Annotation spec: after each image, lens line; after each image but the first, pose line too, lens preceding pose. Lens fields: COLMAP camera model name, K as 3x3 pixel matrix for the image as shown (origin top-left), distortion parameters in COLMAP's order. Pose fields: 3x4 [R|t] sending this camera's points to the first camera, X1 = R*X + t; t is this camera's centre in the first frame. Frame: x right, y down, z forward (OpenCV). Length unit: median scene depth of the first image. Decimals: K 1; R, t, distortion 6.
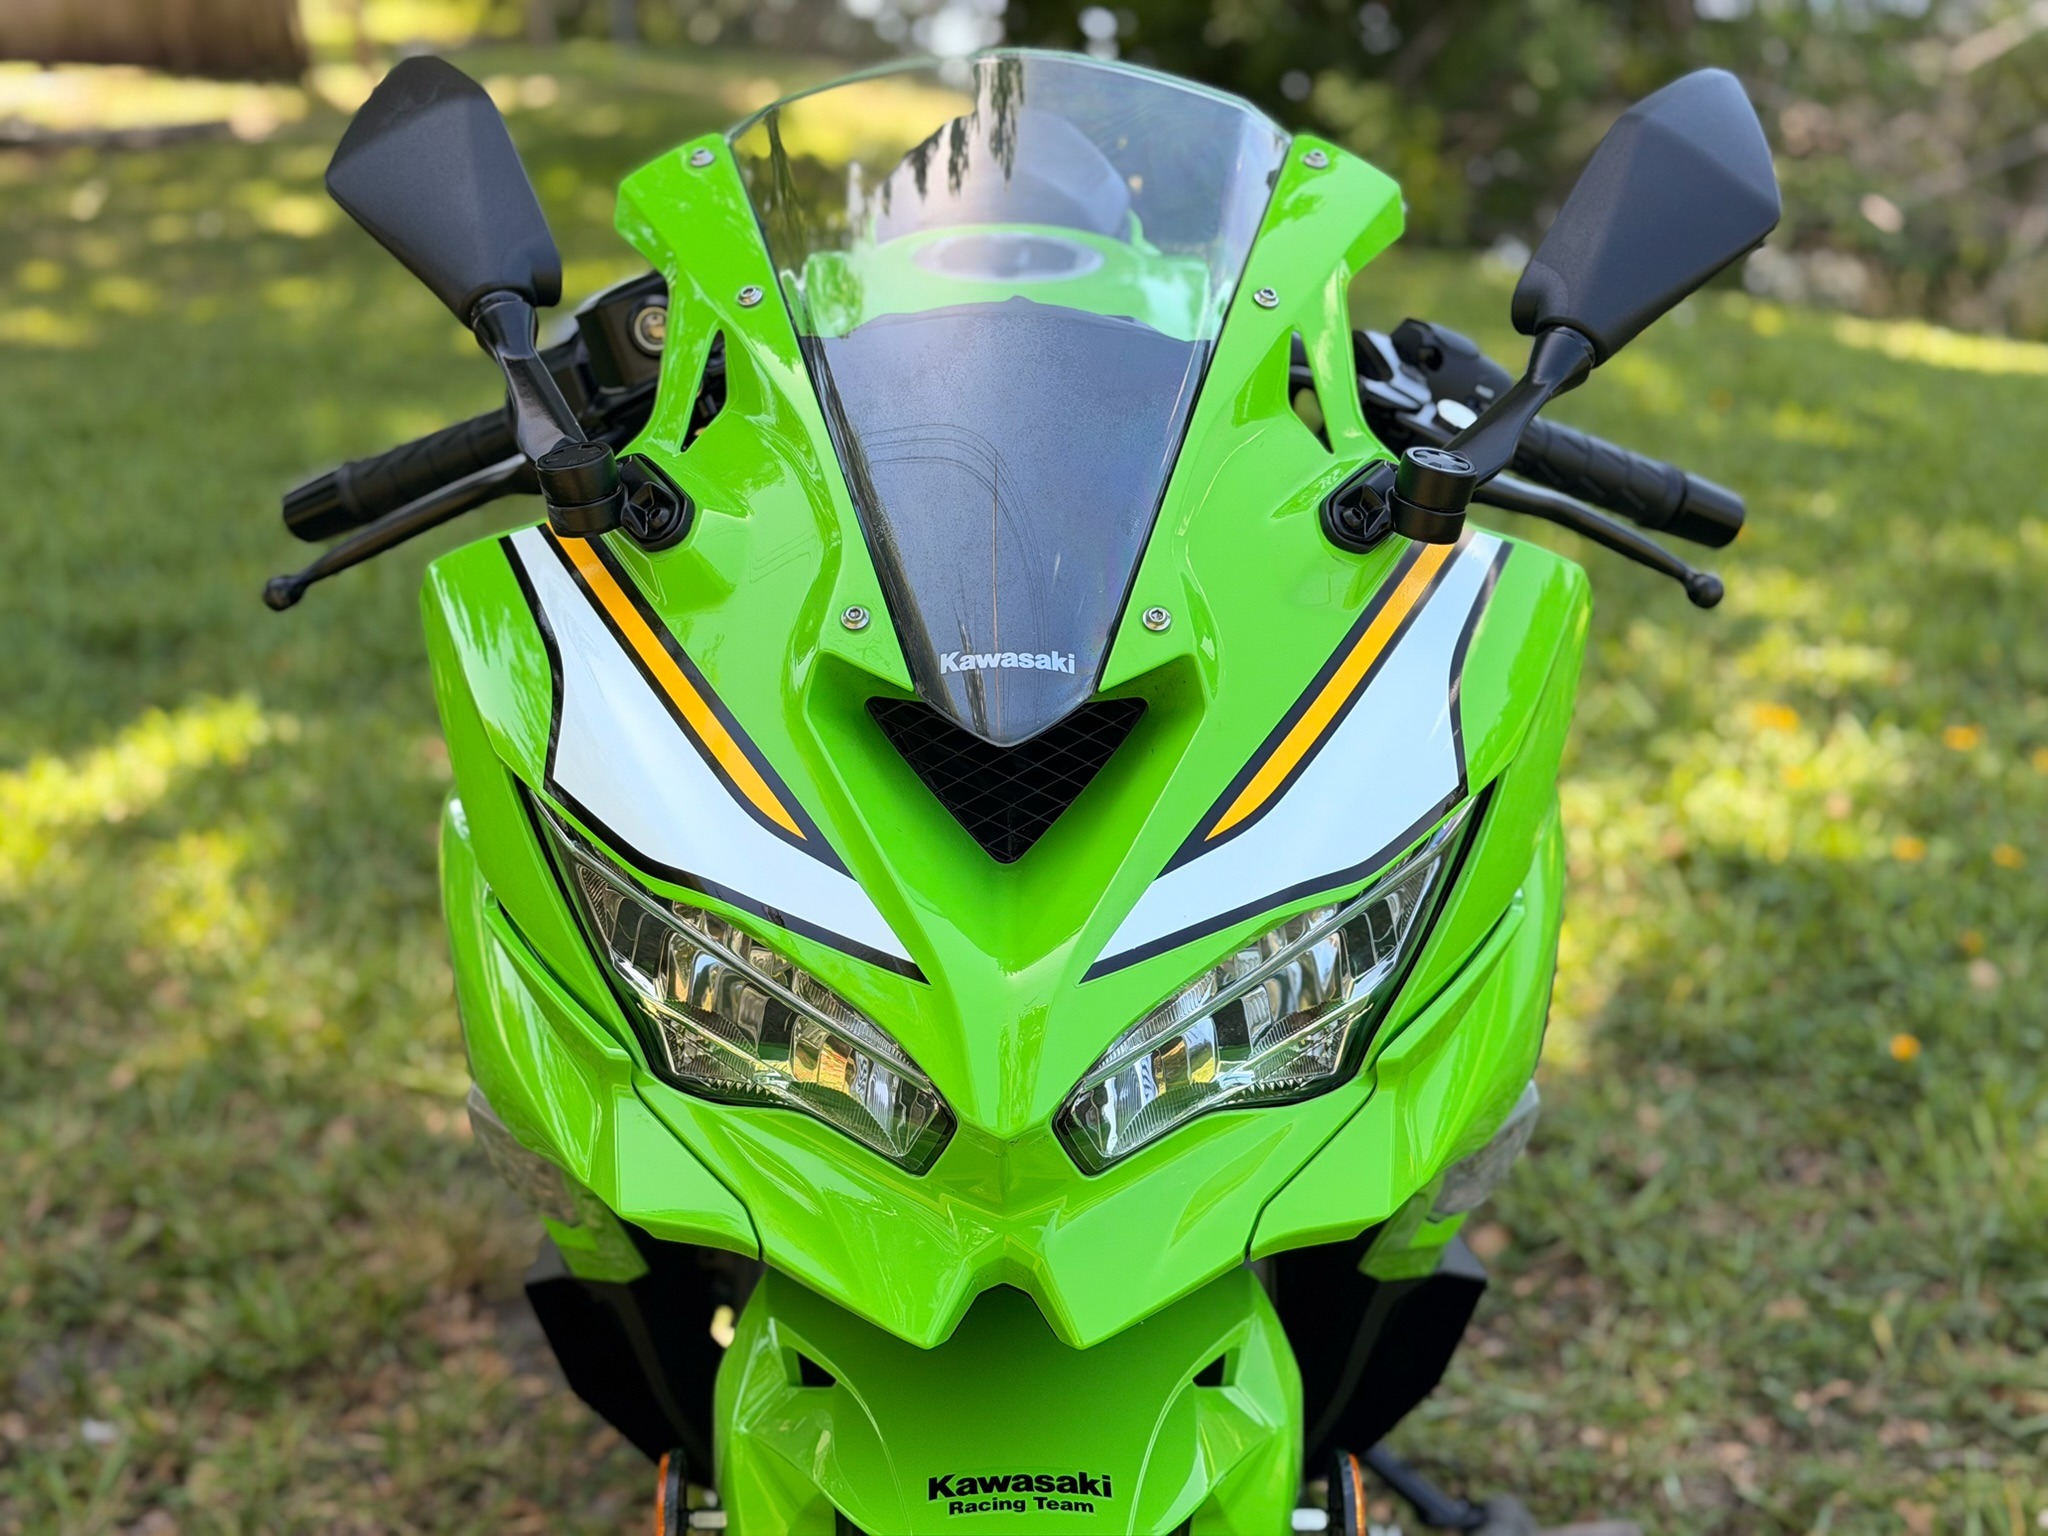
lens RADIAL K [[2860.3, 0, 1012.0], [0, 2860.3, 773.8], [0, 0, 1]] dist [0.130214, 0.000000]
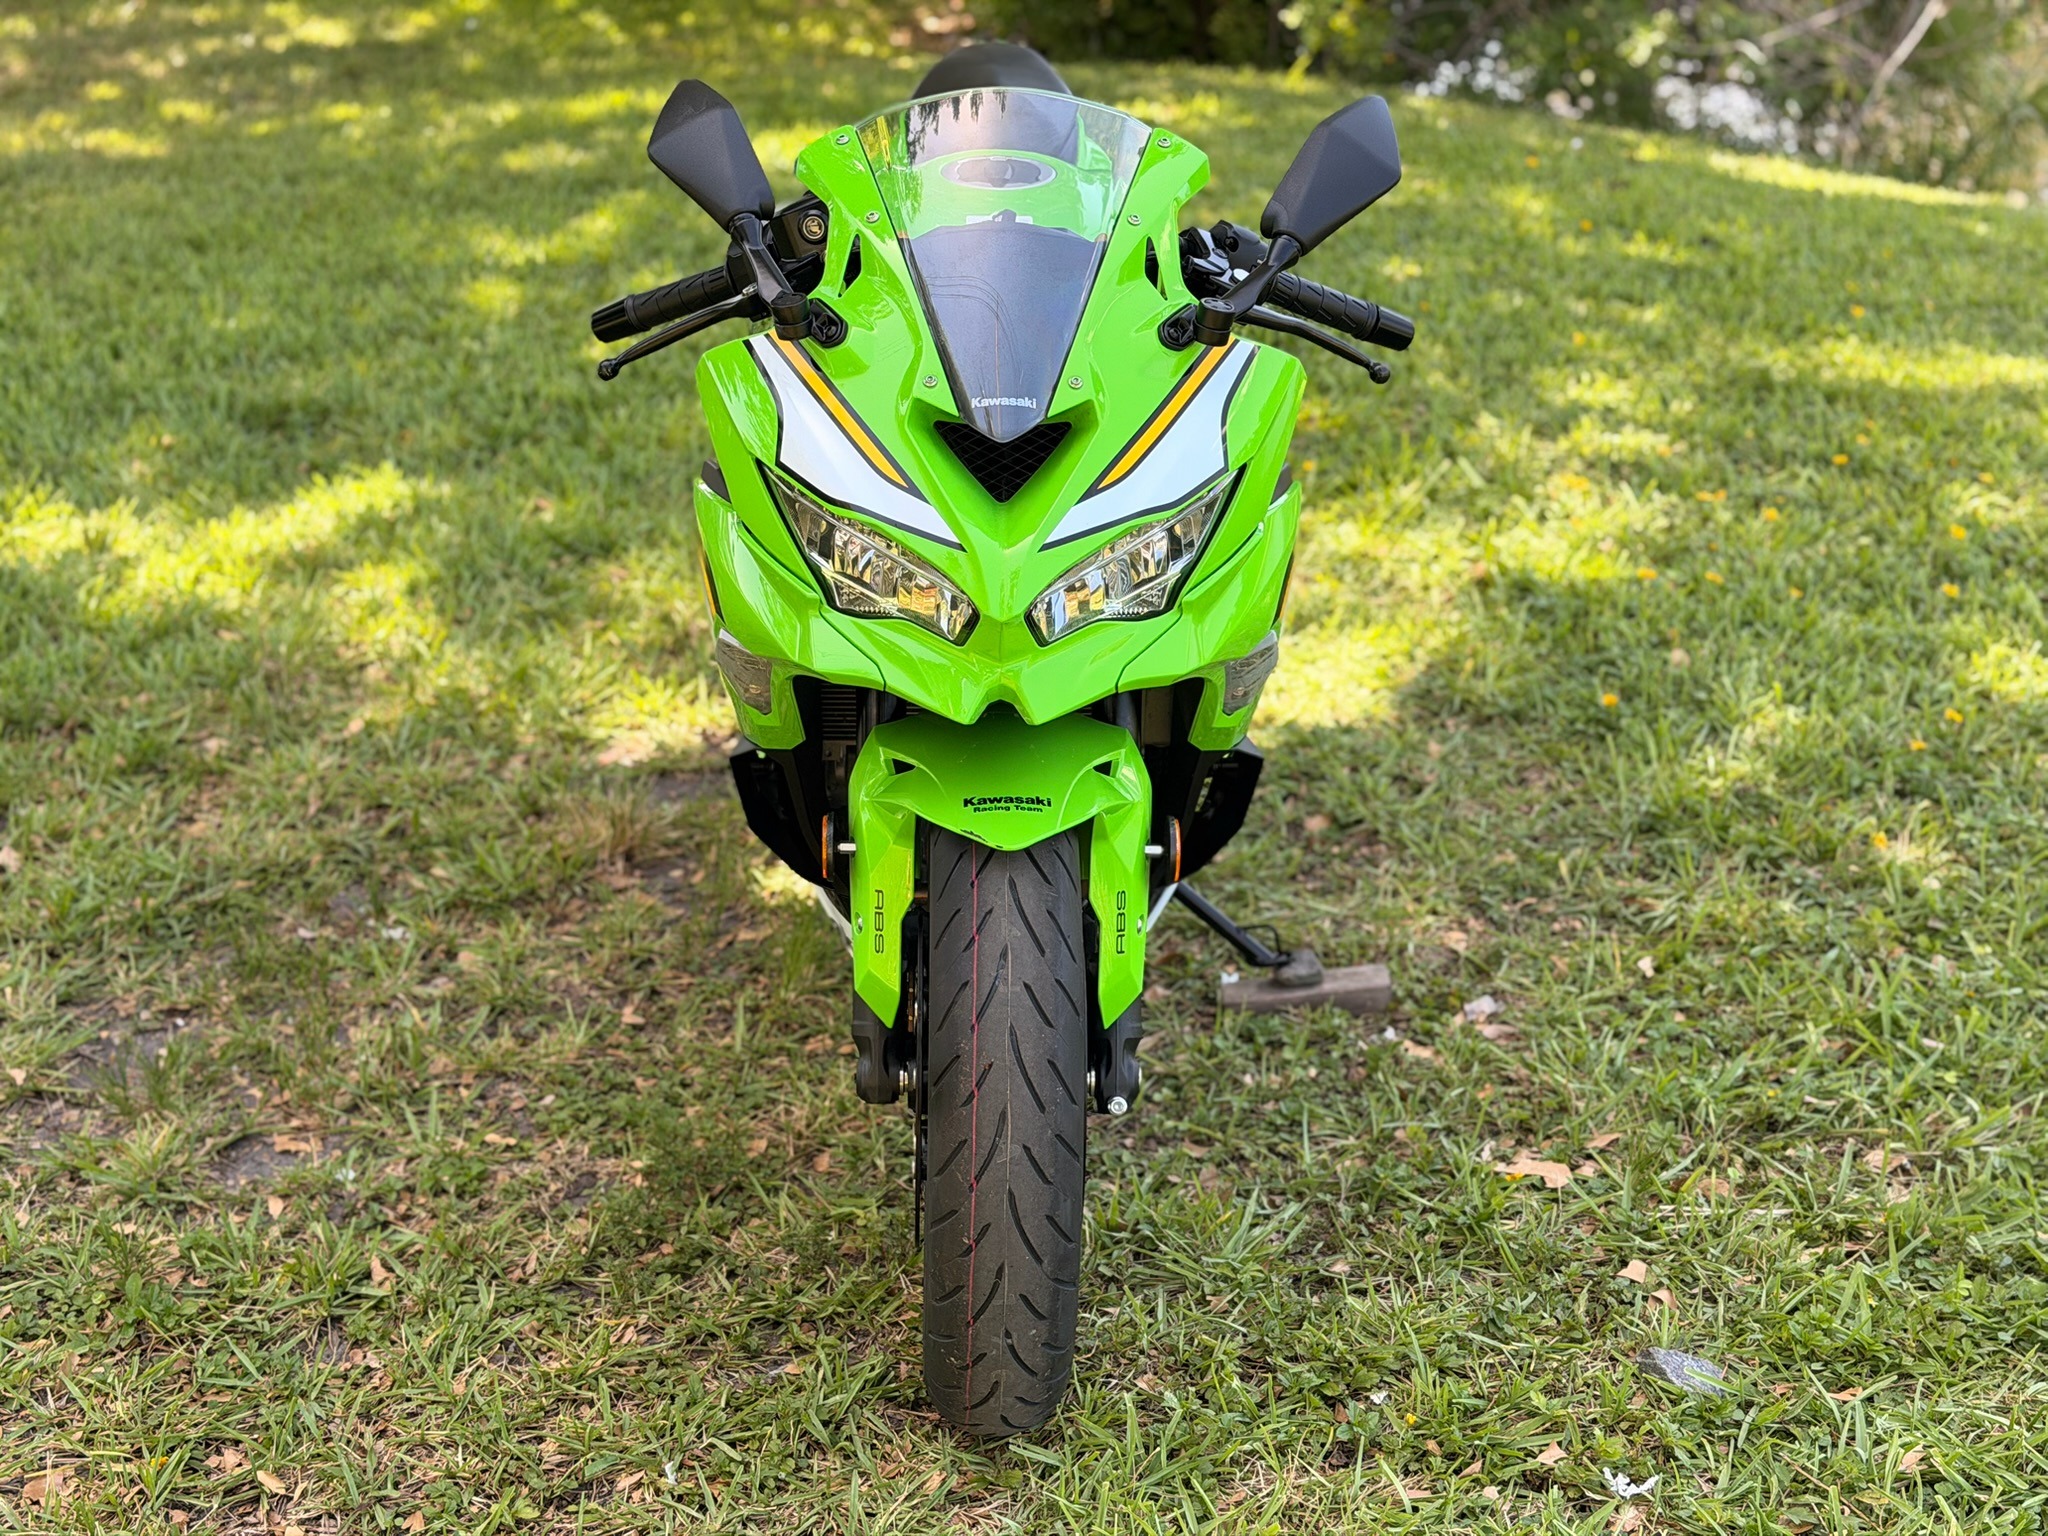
lens RADIAL K [[2860.3, 0, 1018.4], [0, 2860.3, 771.0], [0, 0, 1]] dist [0.130214, 0.000000]
pose [[0.999902, 0.004202, 0.013322, -0.008245], [-0.005085, 0.997743, 0.066953, 0.041932], [-0.013010, -0.067015, 0.997667, -0.518101]]
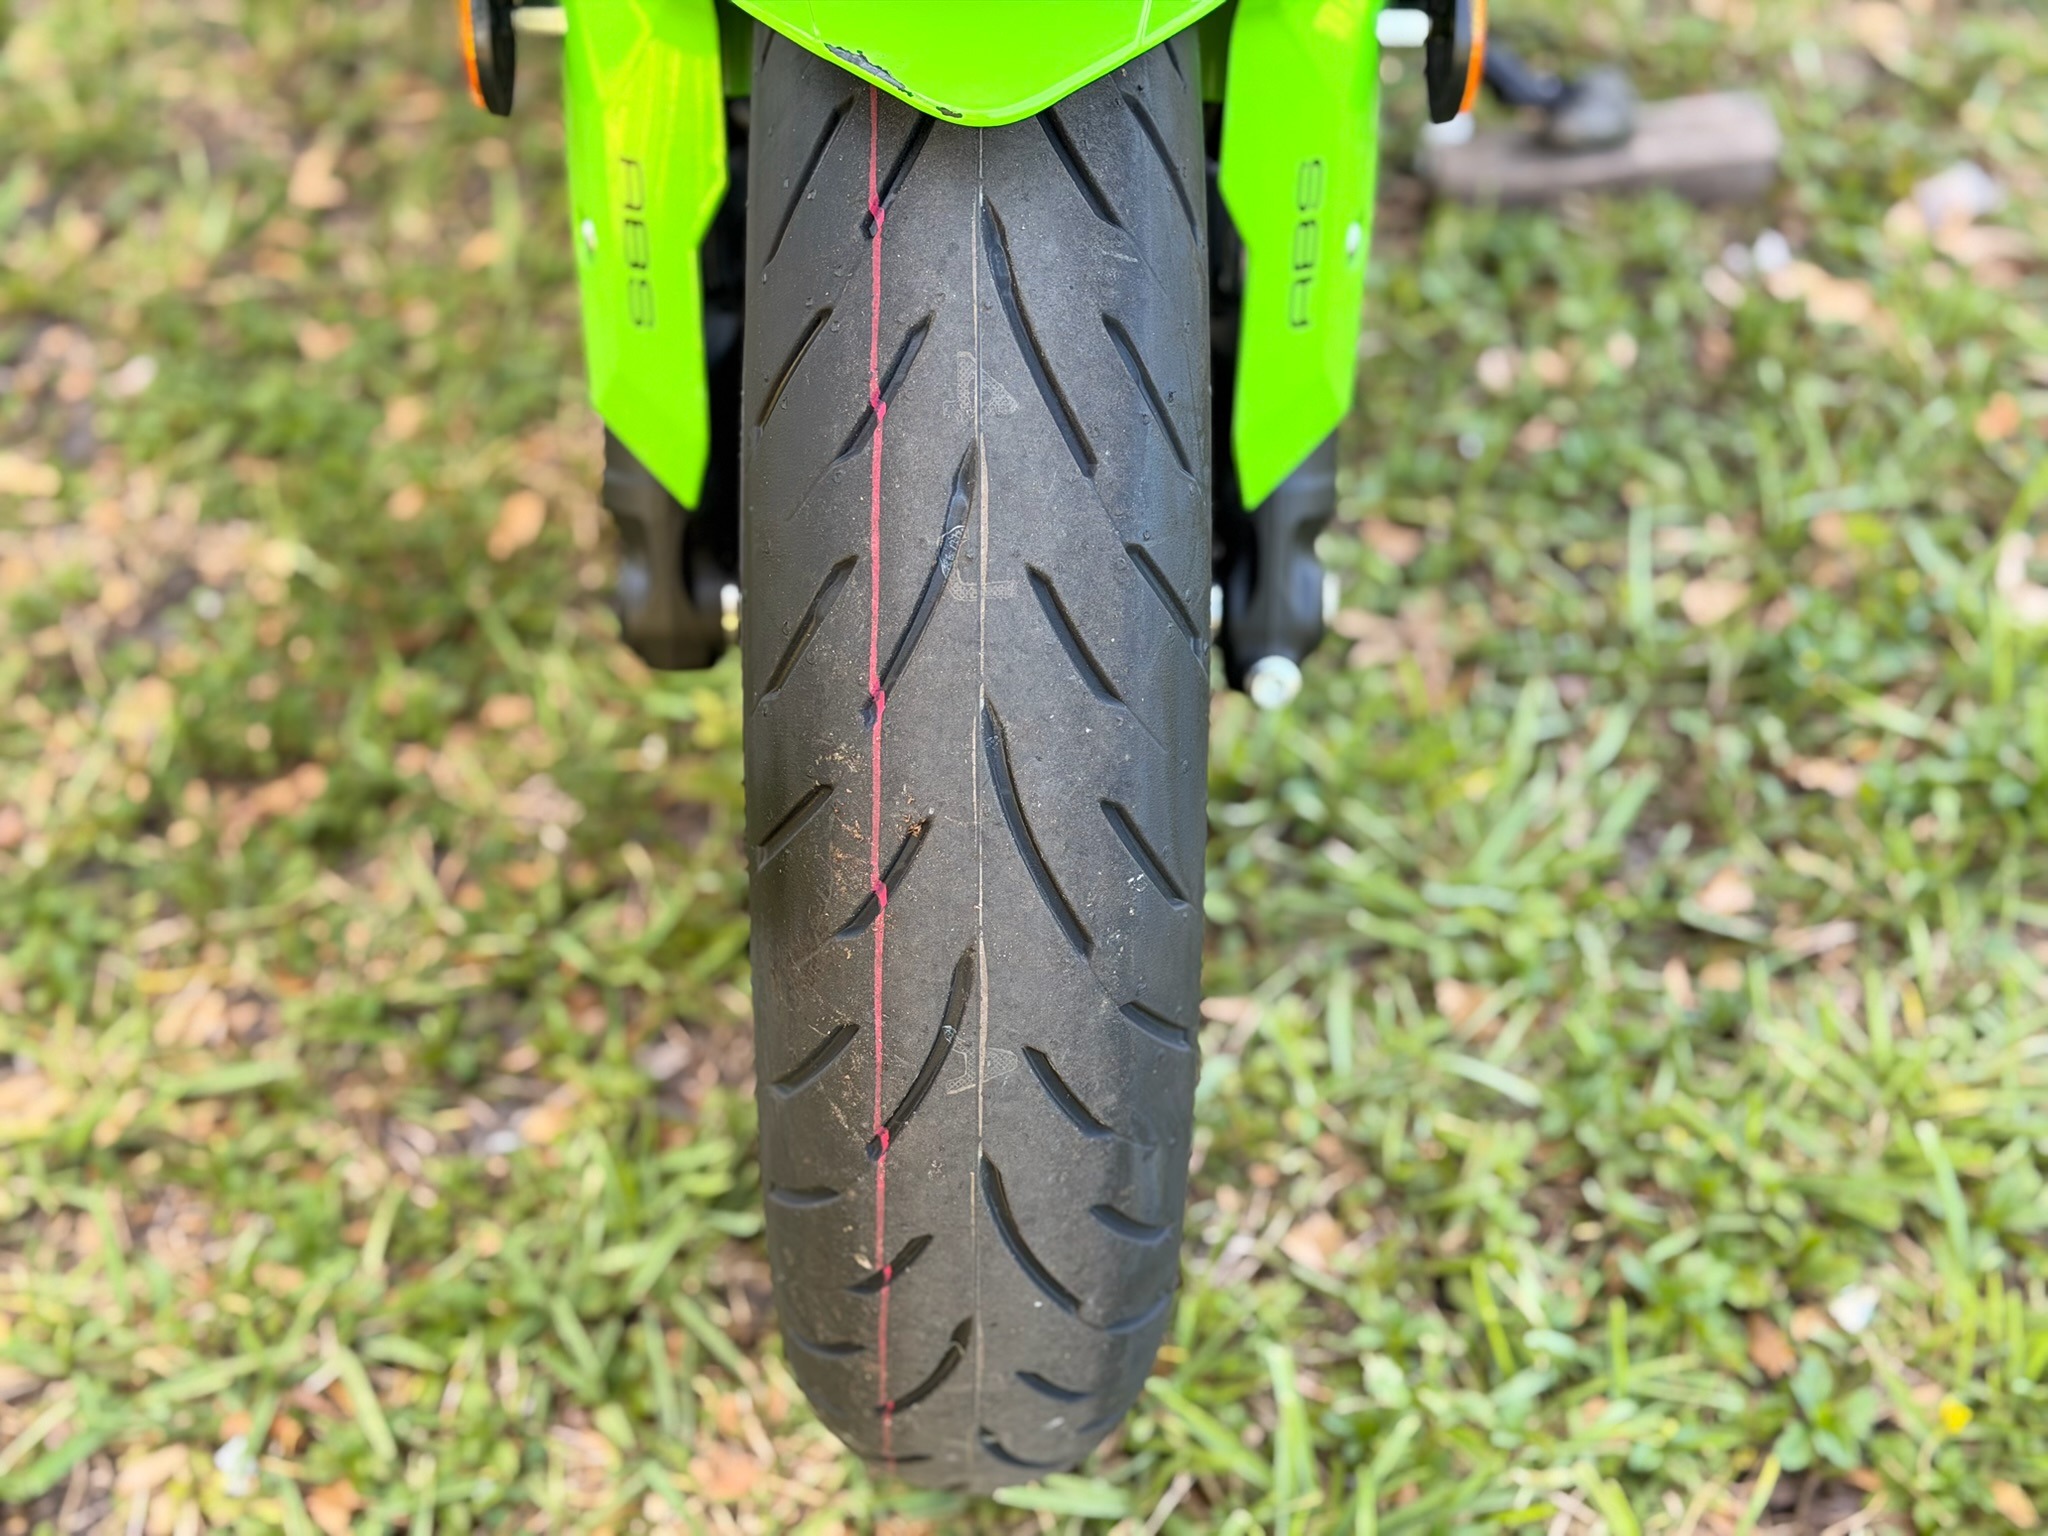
lens RADIAL K [[2860.3, 0, 1019.4], [0, 2860.3, 770.4], [0, 0, 1]] dist [0.130214, 0.000000]
pose [[0.999990, 0.004373, 0.000477, 0.005929], [-0.004140, 0.898816, 0.438307, 0.063396], [0.001488, -0.438305, 0.898825, 0.163692]]
